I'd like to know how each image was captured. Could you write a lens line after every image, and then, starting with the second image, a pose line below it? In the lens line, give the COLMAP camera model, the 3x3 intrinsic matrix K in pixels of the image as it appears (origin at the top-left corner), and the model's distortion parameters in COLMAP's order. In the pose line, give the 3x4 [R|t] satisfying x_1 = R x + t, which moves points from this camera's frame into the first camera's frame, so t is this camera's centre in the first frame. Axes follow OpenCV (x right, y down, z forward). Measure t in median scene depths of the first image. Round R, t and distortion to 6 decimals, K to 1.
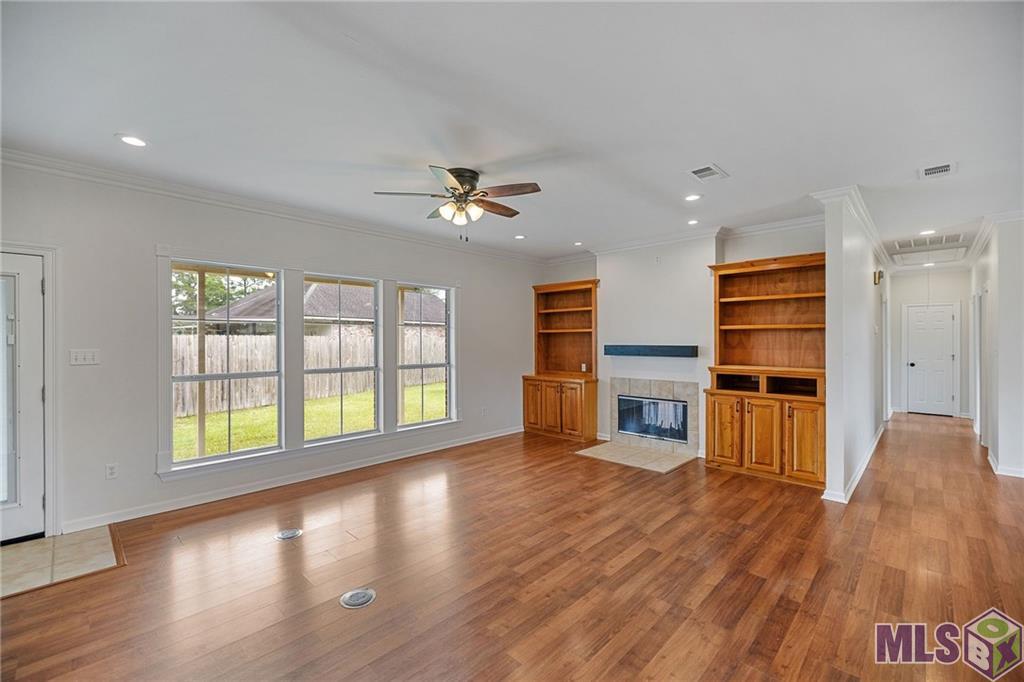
lens RADIAL K [[432.5, 0, 508.0], [0, 432.5, 338.0], [0, 0, 1]] dist [0.001671, -0.000793]
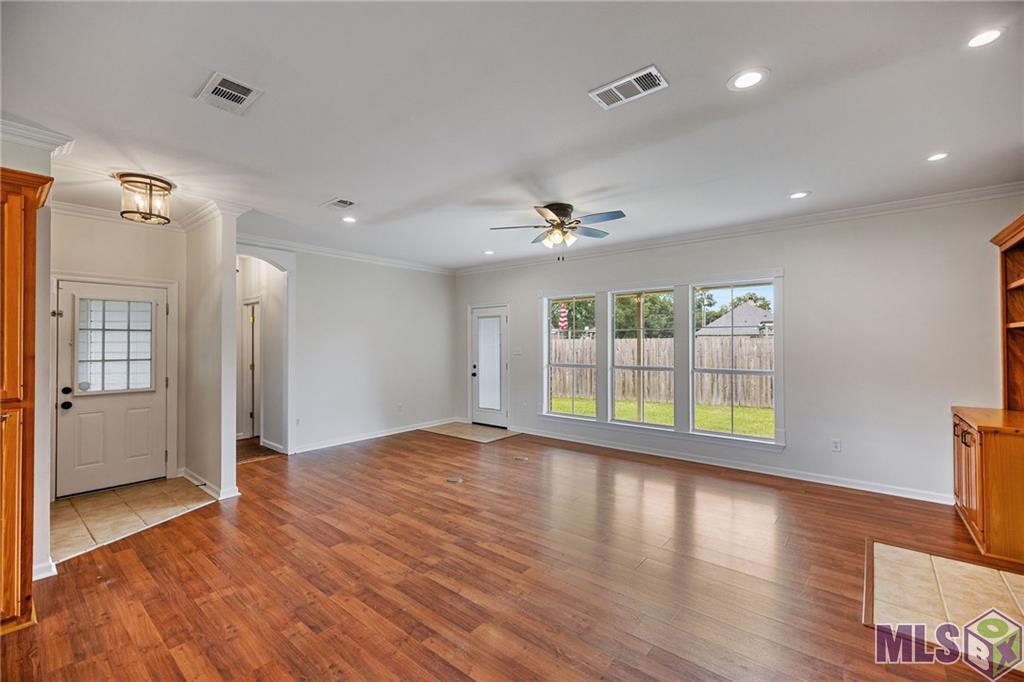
lens RADIAL K [[432.5, 0, 513.5], [0, 432.5, 339.1], [0, 0, 1]] dist [0.001671, -0.000793]
pose [[0.084356, -0.006113, -0.996417, 0.778886], [0.004912, 0.999972, -0.005719, -0.000377], [0.996424, -0.004412, 0.084384, 0.551309]]
